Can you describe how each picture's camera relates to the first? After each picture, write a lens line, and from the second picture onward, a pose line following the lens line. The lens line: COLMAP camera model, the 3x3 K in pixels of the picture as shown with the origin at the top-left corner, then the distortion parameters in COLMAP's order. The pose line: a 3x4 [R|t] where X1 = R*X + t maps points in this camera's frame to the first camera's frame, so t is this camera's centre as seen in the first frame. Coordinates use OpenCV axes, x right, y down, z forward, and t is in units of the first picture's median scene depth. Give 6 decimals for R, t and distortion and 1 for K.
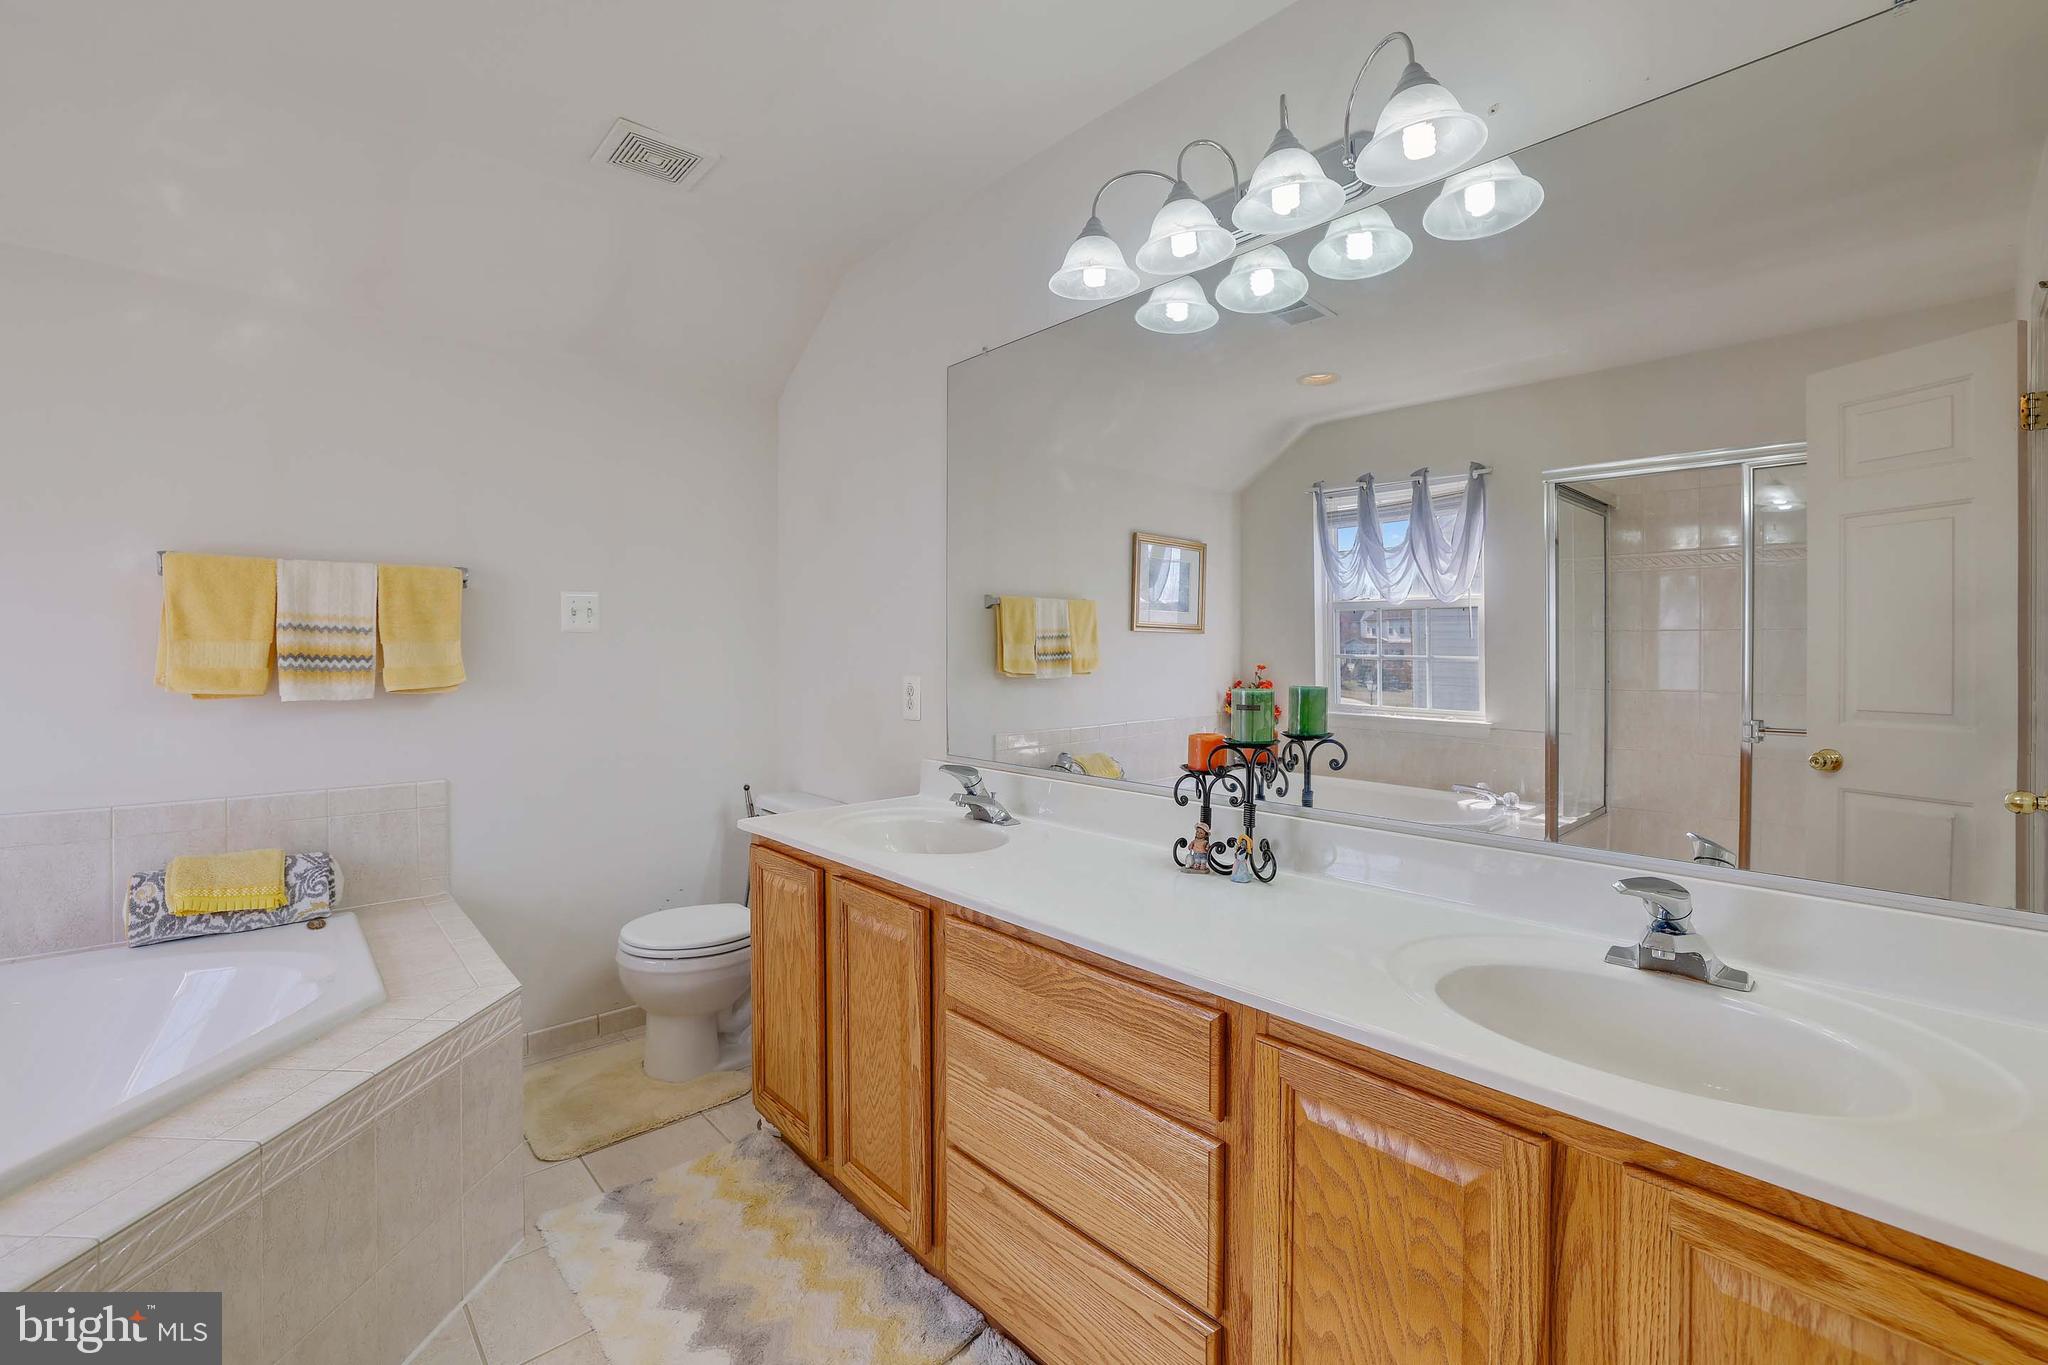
lens RADIAL K [[890.1, 0, 1019.6], [0, 890.1, 665.6], [0, 0, 1]] dist [-0.014853, 0.002952]
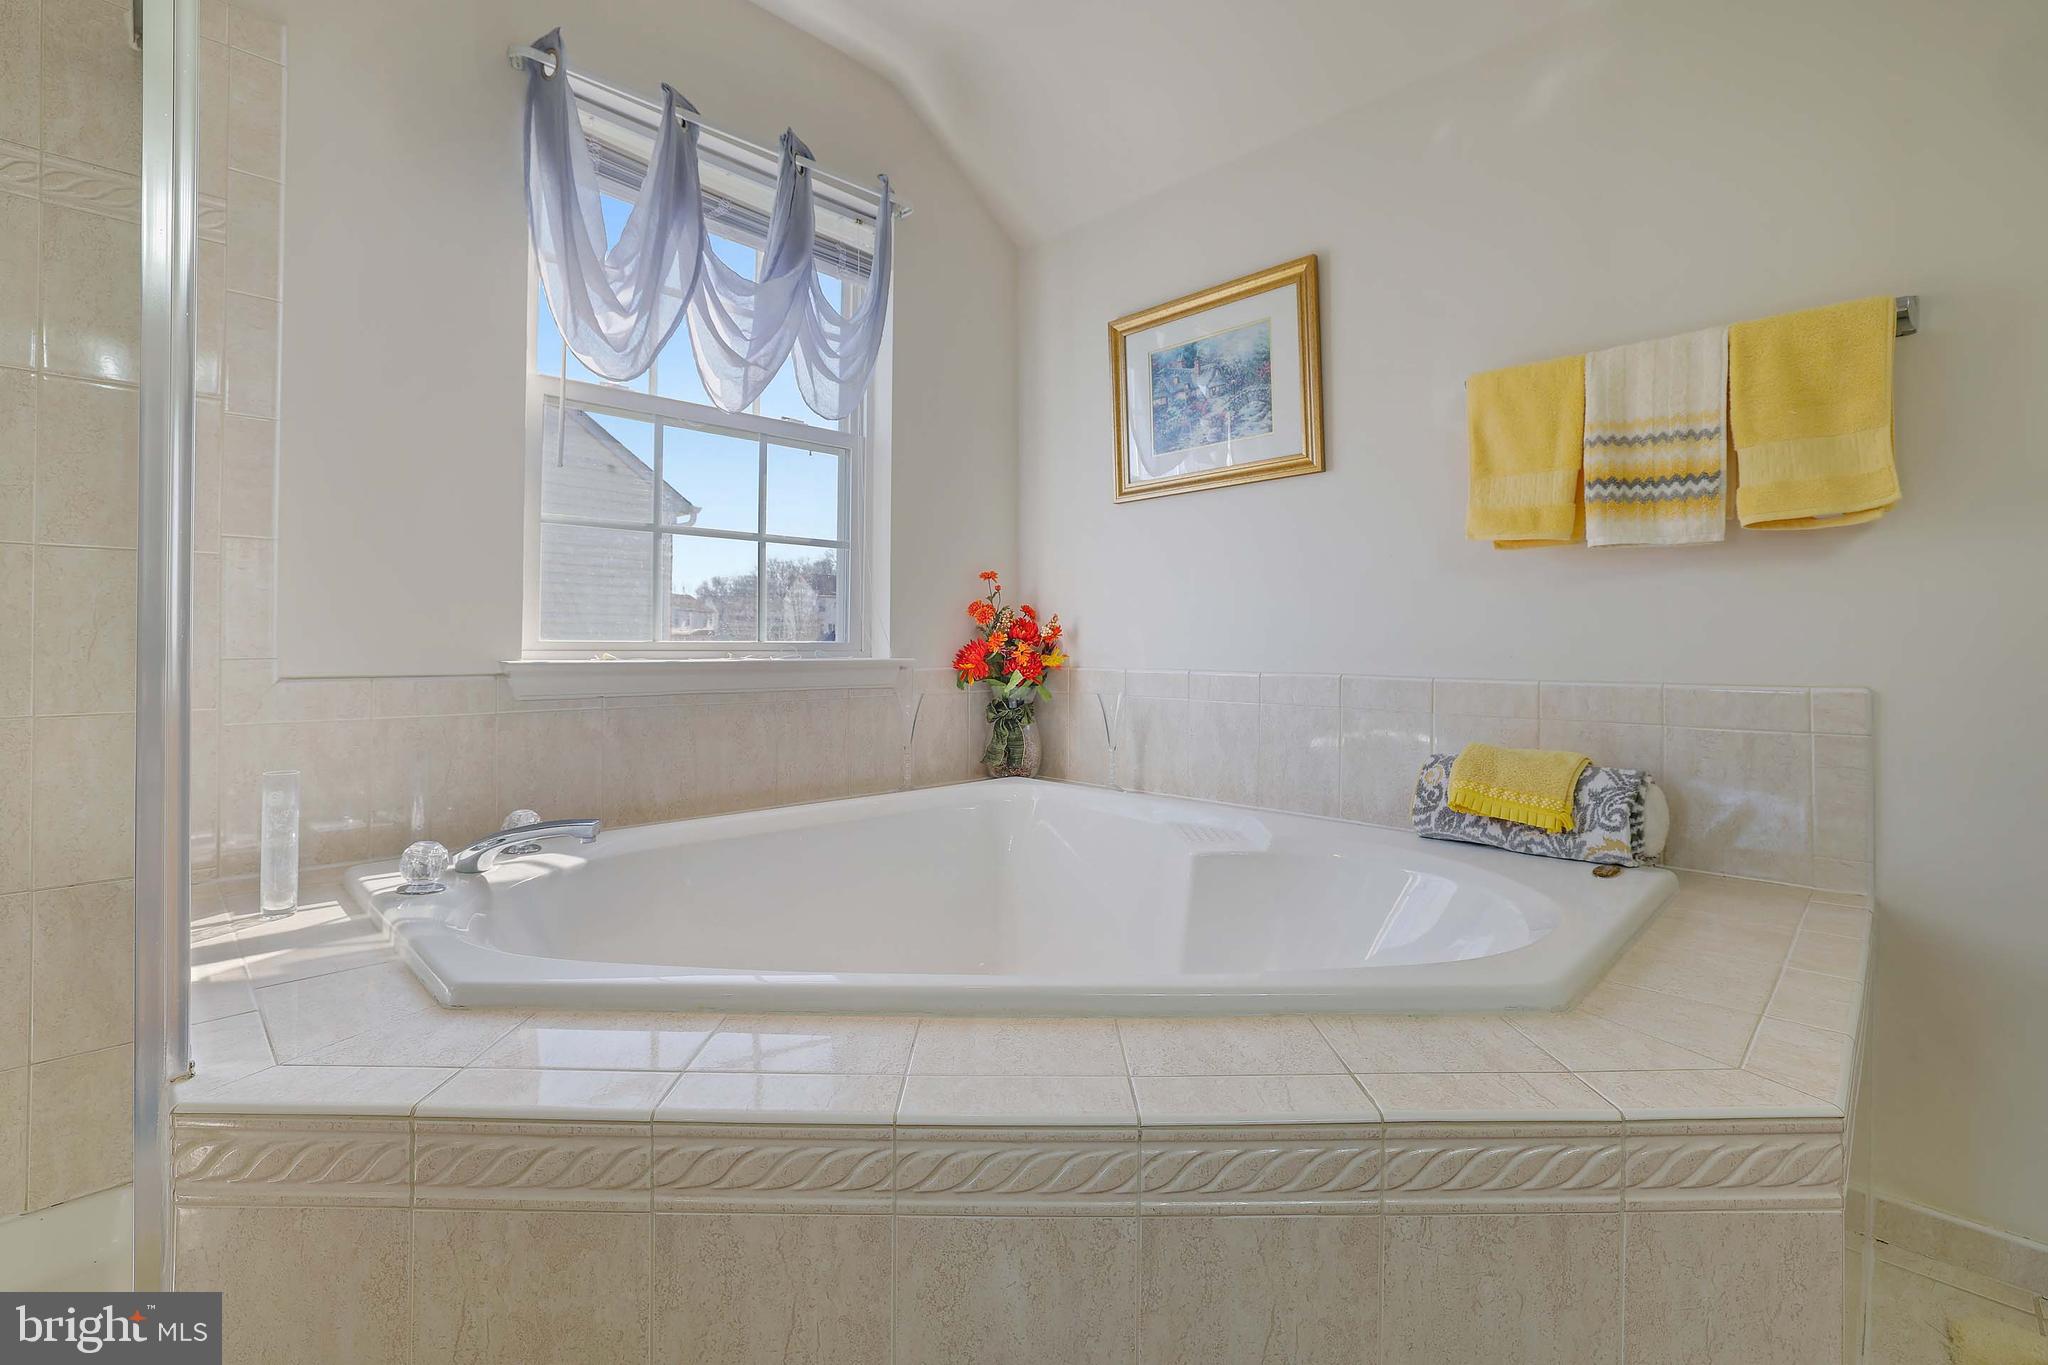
lens RADIAL K [[910.5, 0, 1043.3], [0, 910.5, 625.5], [0, 0, 1]] dist [0.002402, 0.001099]
pose [[0.080217, -0.020098, -0.996575, -0.139971], [-0.018379, 0.999597, -0.021638, 0.127608], [0.996608, 0.020052, 0.079816, 0.504466]]
